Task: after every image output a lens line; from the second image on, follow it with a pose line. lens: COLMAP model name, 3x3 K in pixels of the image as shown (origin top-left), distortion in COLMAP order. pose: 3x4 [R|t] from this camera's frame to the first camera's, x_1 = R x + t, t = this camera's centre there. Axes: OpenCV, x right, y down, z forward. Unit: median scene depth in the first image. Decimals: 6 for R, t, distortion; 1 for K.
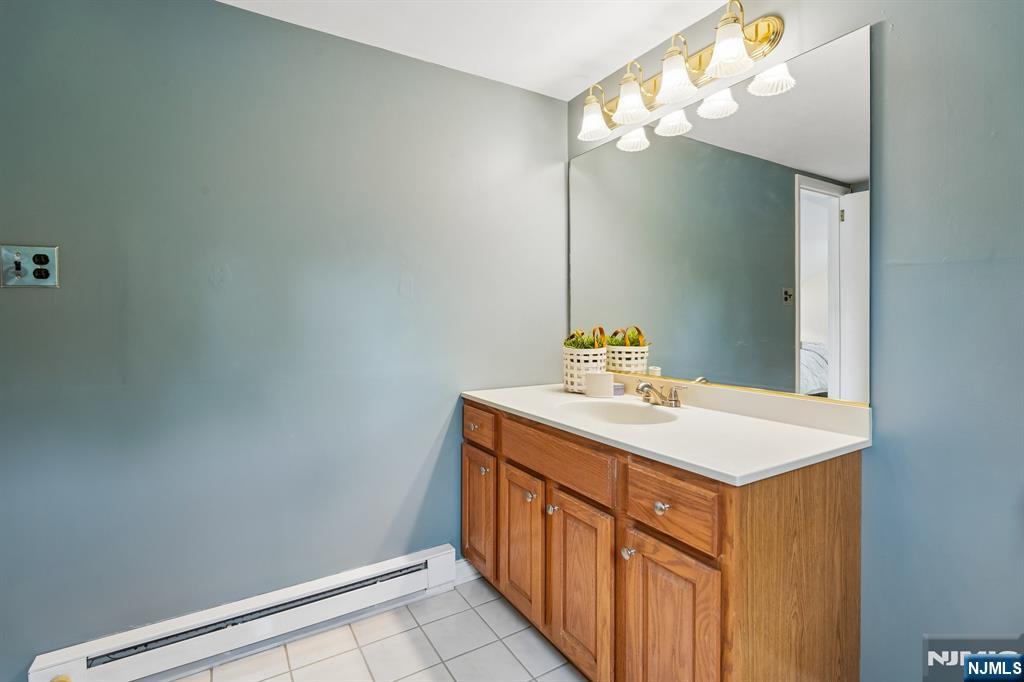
lens RADIAL K [[474.5, 0, 499.0], [0, 474.5, 316.6], [0, 0, 1]] dist [0.006109, -0.004212]
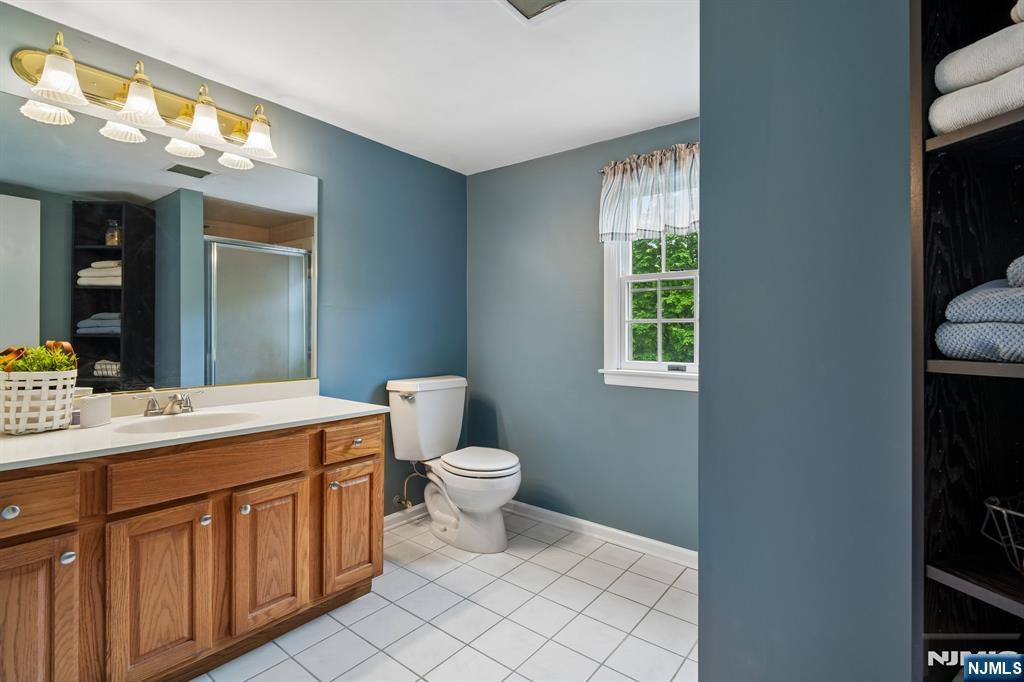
lens RADIAL K [[474.5, 0, 511.9], [0, 474.5, 337.0], [0, 0, 1]] dist [0.006109, -0.004212]
pose [[-0.355736, -0.007622, 0.934555, -1.168685], [-0.007223, 0.999959, 0.005407, 0.006258], [-0.934559, -0.004827, -0.355777, 0.871222]]
